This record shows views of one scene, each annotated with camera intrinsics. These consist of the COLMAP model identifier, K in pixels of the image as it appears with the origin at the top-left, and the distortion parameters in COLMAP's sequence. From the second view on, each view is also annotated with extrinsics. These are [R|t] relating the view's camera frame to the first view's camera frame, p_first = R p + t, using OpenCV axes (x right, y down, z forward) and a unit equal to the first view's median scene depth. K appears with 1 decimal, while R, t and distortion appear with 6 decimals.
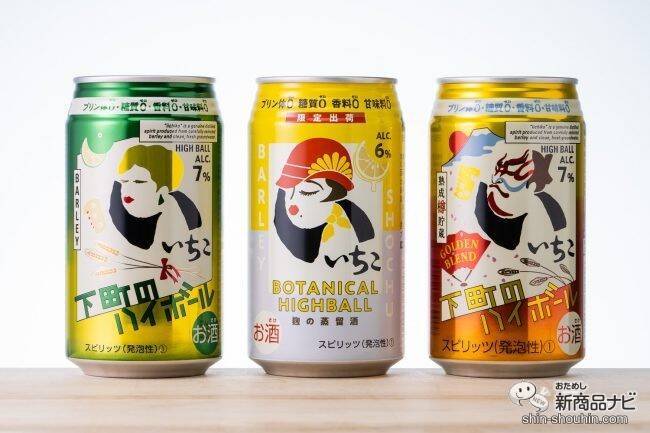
lens RADIAL K [[2870.2, 0, 325.0], [0, 2870.2, 216.5], [0, 0, 1]] dist [0.068932, 0.370744]
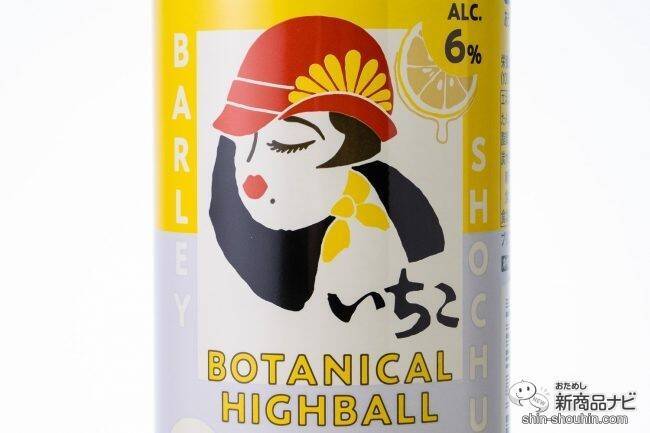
lens RADIAL K [[2427.4, 0, 325.1], [0, 2427.4, 176.9], [0, 0, 1]] dist [-0.035627, 0.280763]
pose [[0.999989, -0.004559, -0.000940, -0.000162], [0.004570, 0.999922, 0.011629, -0.007832], [0.000887, -0.011633, 0.999932, 0.639544]]
